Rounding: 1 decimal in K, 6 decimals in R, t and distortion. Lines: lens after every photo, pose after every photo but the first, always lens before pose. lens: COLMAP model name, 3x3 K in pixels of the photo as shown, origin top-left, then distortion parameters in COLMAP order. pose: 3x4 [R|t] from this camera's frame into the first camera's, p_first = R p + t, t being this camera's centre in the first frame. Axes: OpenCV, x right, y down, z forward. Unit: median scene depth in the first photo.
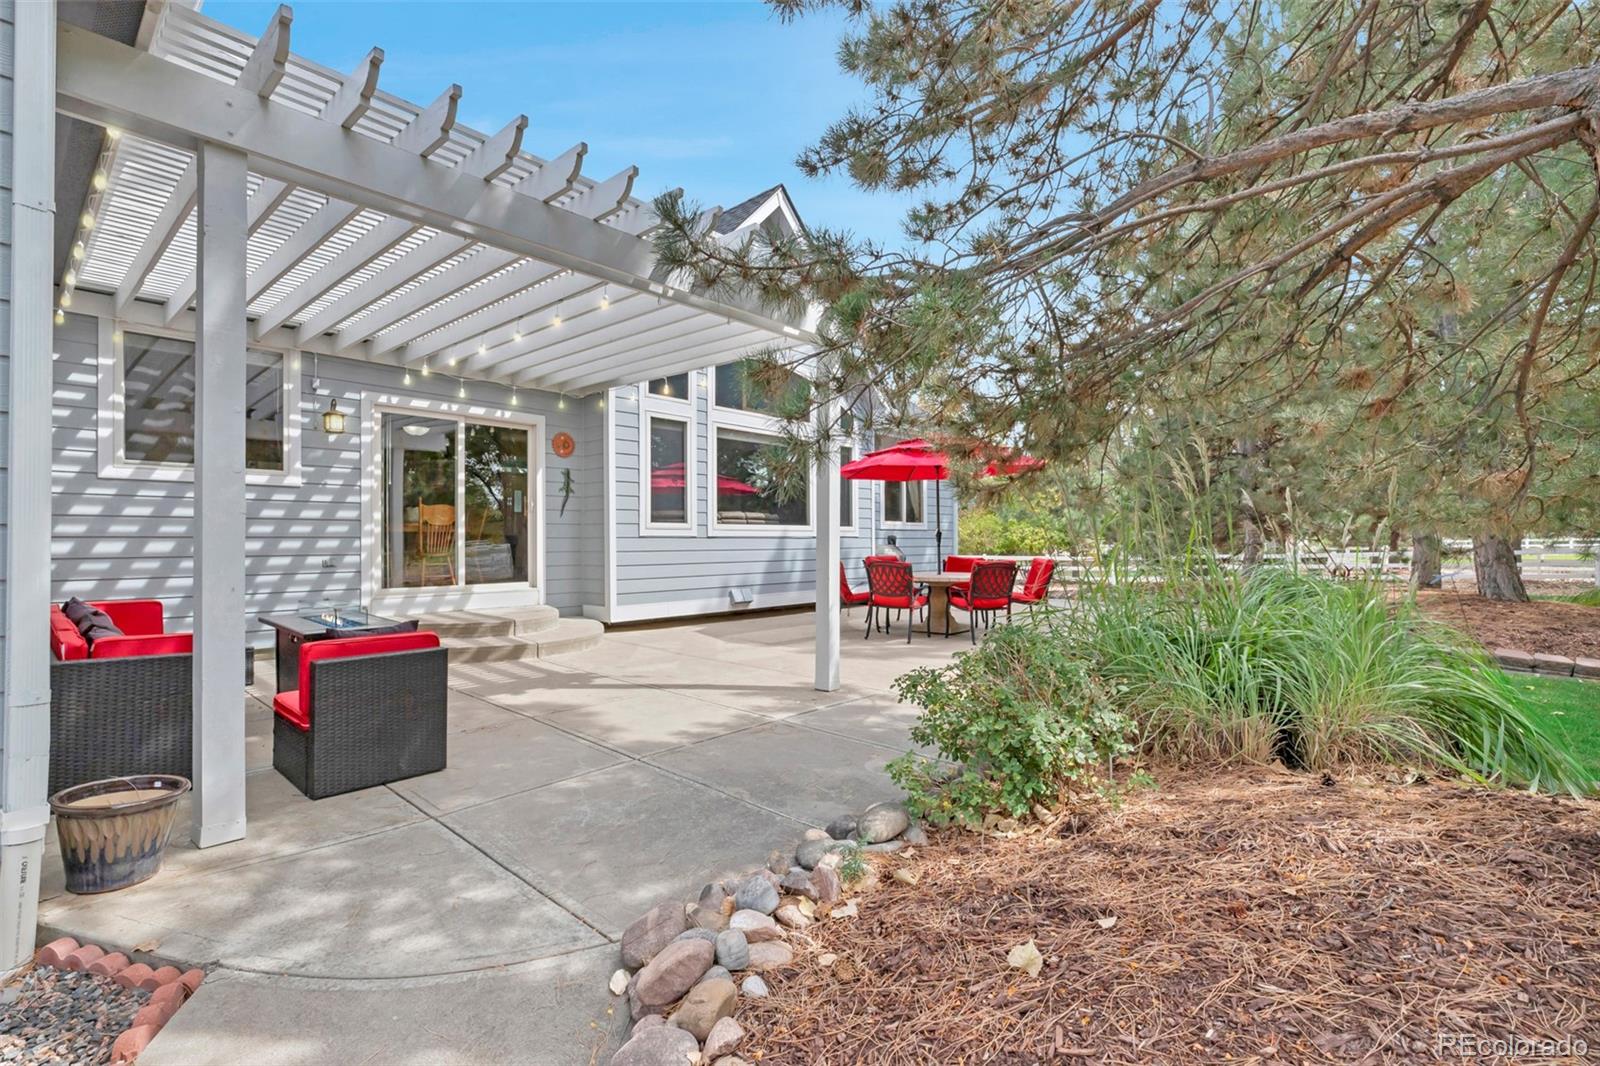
lens RADIAL K [[730.0, 0, 800.0], [0, 730.0, 533.0], [0, 0, 1]] dist [0.010050, -0.000022]
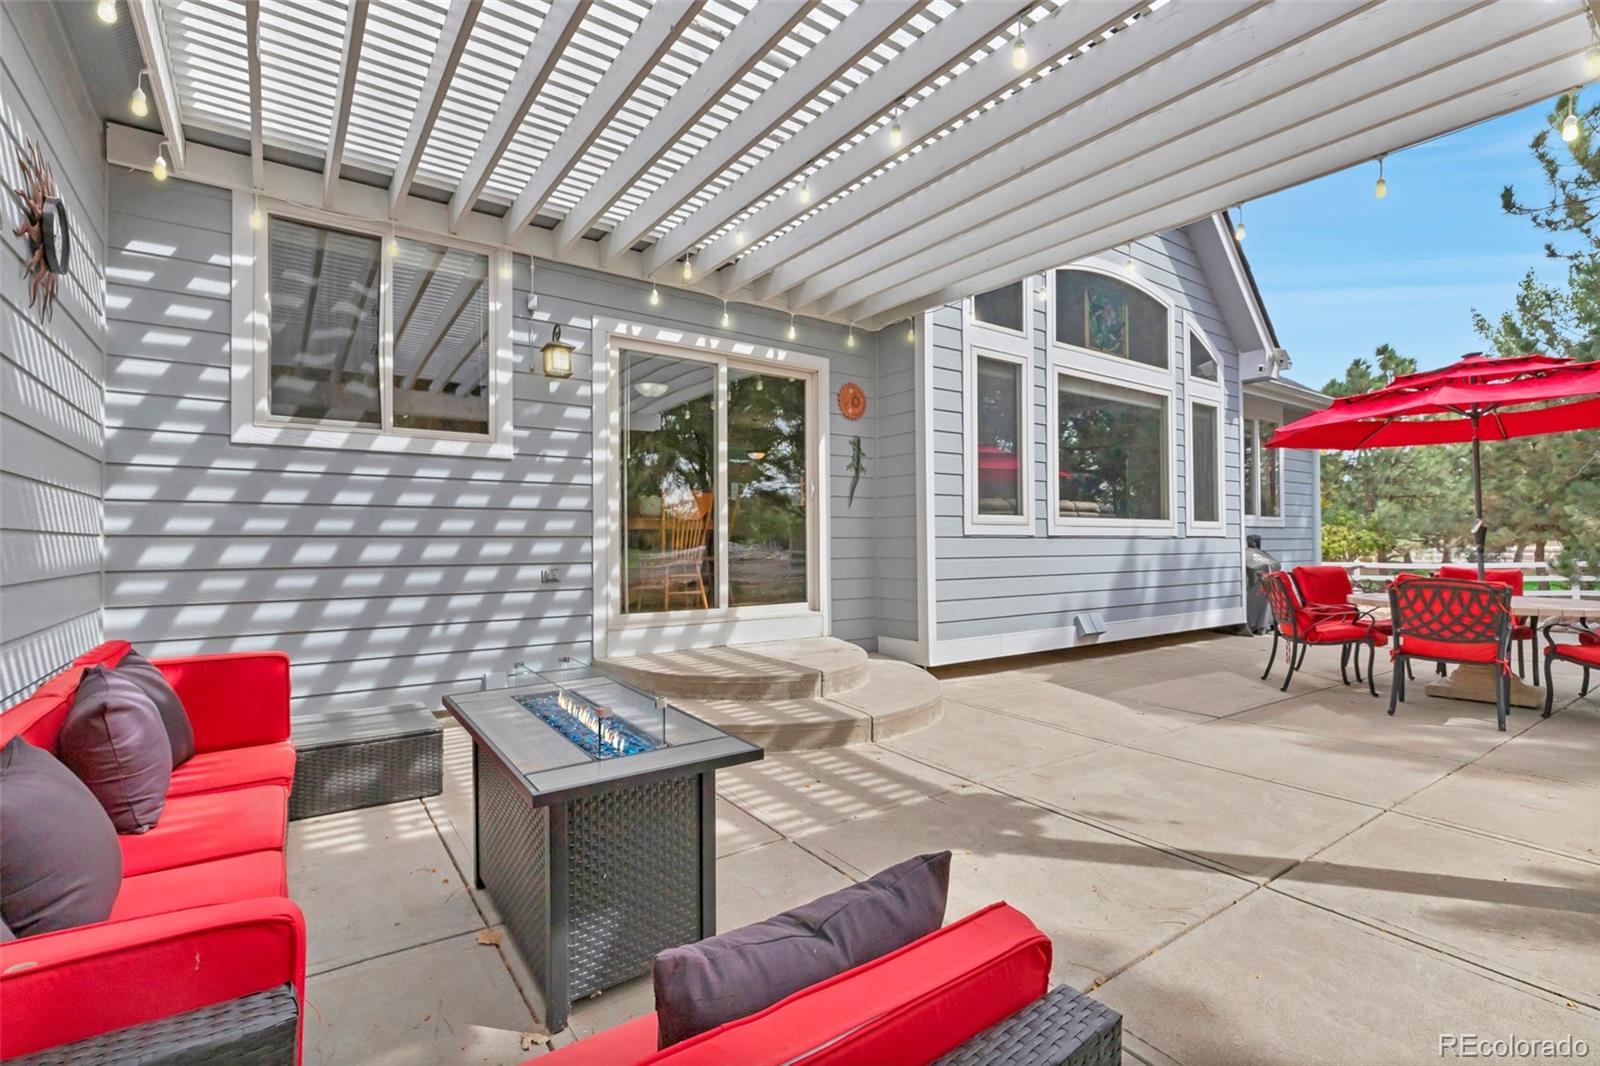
lens RADIAL K [[738.3, 0, 800.0], [0, 738.3, 533.0], [0, 0, 1]] dist [0.001129, 0.000107]
pose [[0.975486, -0.004781, -0.220008, -0.244834], [0.004071, 0.999985, -0.003679, 0.004476], [0.220023, 0.002693, 0.975491, 0.355175]]
